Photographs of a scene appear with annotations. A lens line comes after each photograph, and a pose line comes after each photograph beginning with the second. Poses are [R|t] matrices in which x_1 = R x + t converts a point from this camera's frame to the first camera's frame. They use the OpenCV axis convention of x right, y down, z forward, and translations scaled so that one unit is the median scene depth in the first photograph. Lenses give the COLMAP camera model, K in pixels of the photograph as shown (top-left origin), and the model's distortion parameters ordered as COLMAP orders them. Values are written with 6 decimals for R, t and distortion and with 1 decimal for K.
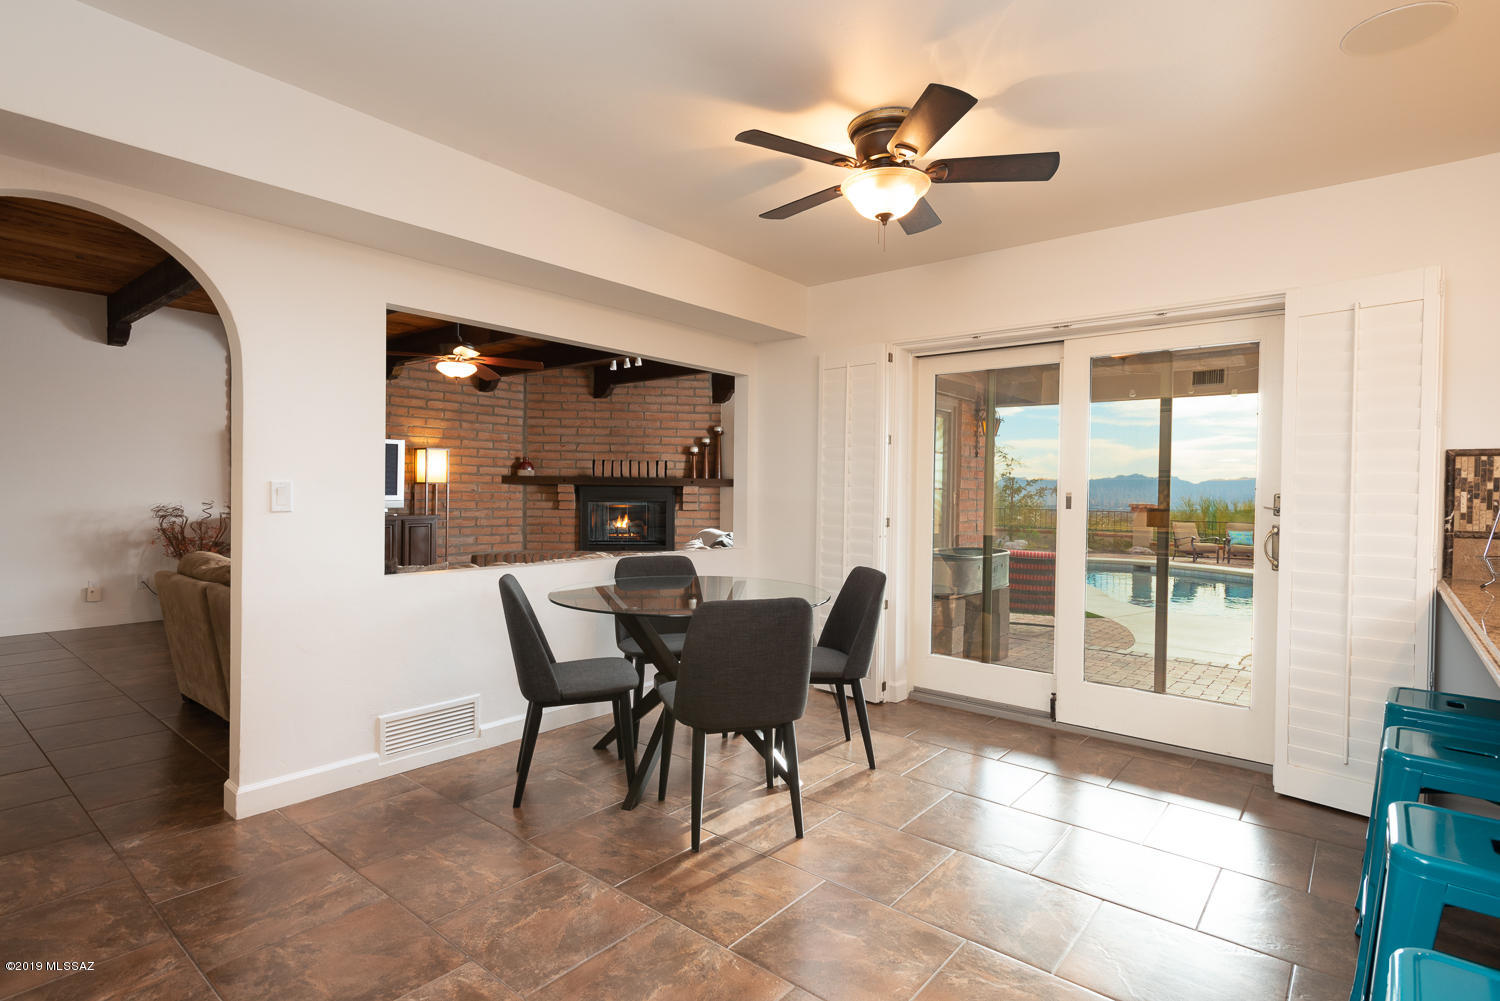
lens RADIAL K [[777.1, 0, 751.9], [0, 777.1, 498.1], [0, 0, 1]] dist [0.001782, -0.000657]
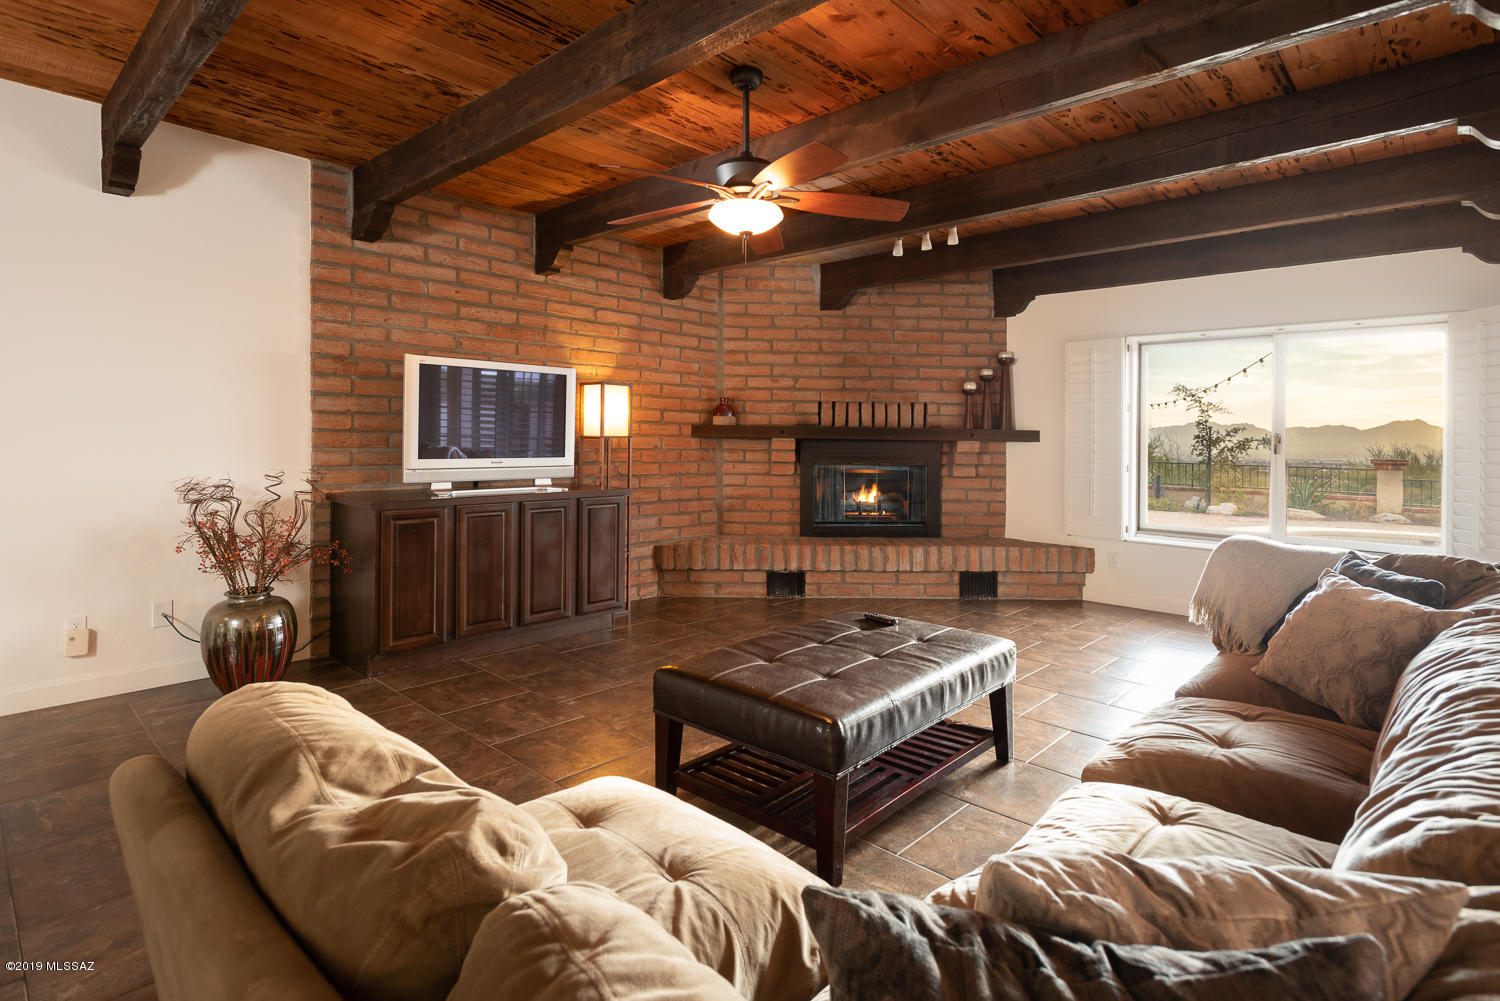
lens RADIAL K [[777.1, 0, 739.6], [0, 777.1, 446.4], [0, 0, 1]] dist [0.001782, -0.000657]
pose [[0.997842, 0.001106, -0.065654, -0.229831], [-0.001153, 0.999999, -0.000665, -0.009710], [0.065653, 0.000739, 0.997842, 0.323572]]
